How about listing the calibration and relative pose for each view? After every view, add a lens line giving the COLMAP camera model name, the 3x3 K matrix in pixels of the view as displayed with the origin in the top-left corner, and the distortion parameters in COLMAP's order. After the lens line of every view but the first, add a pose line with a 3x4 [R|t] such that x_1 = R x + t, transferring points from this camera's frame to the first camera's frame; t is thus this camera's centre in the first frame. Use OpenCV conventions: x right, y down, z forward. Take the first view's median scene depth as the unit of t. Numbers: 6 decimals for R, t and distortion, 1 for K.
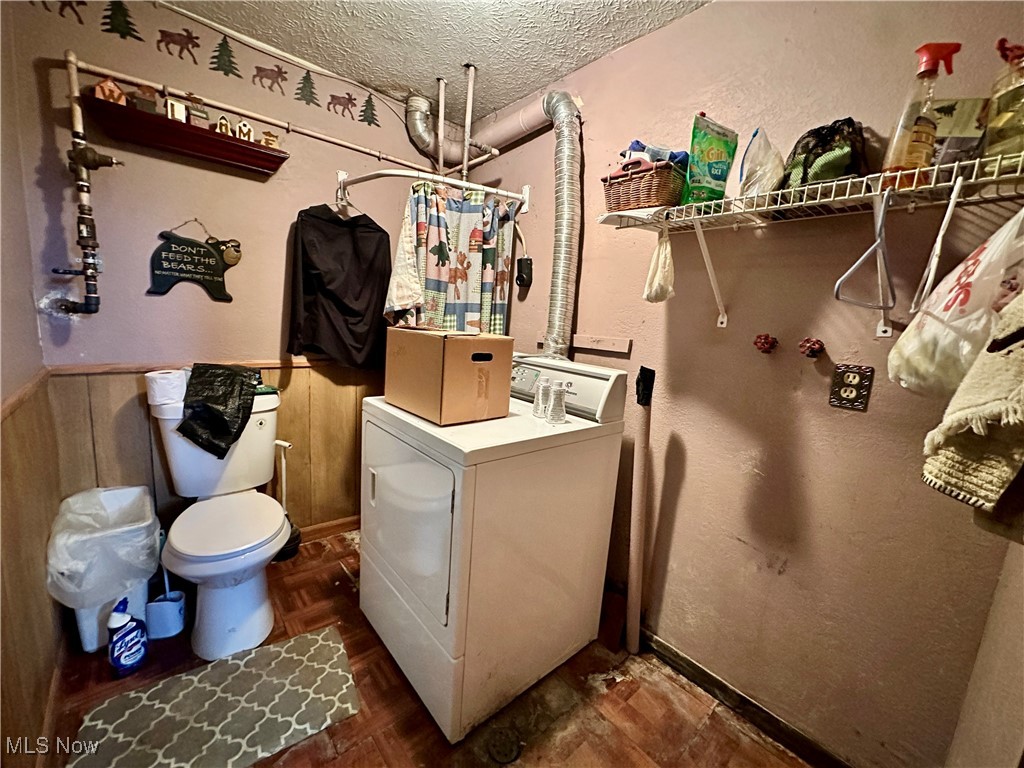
lens RADIAL K [[408.1, 0, 515.0], [0, 408.1, 383.1], [0, 0, 1]] dist [-0.000514, -0.000986]
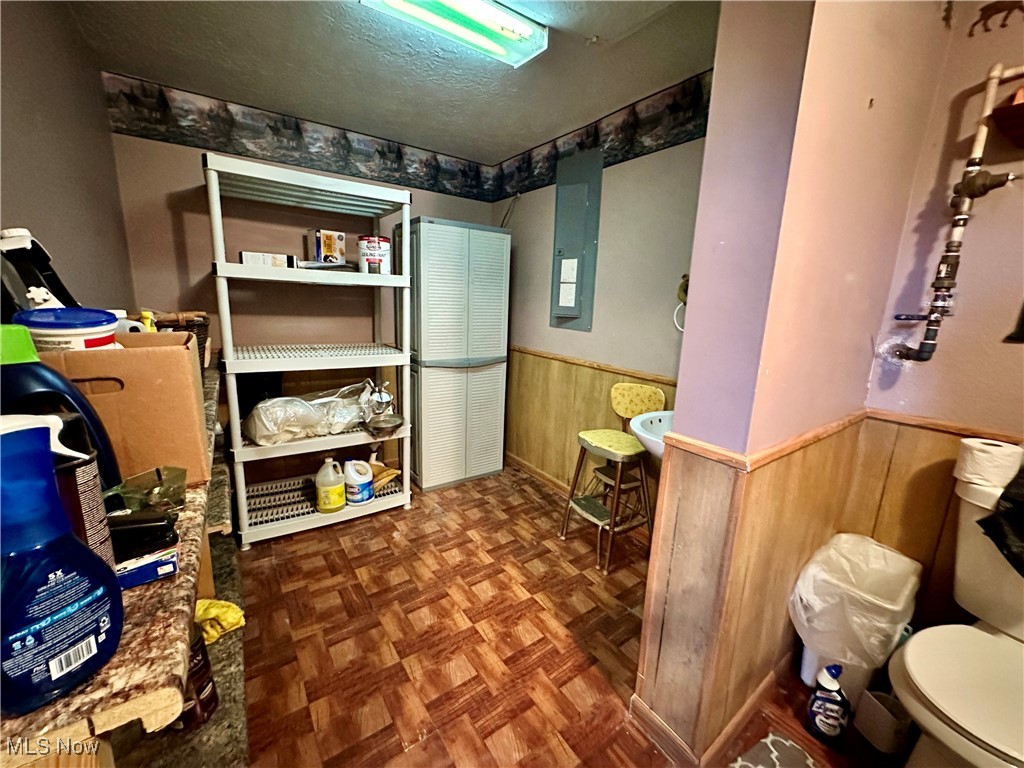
lens RADIAL K [[408.1, 0, 515.1], [0, 408.1, 383.8], [0, 0, 1]] dist [-0.000514, -0.000986]
pose [[-0.089074, 0.128591, -0.987689, -0.059243], [-0.207441, 0.967491, 0.144670, -0.067706], [0.974184, 0.217774, -0.059504, 0.188616]]
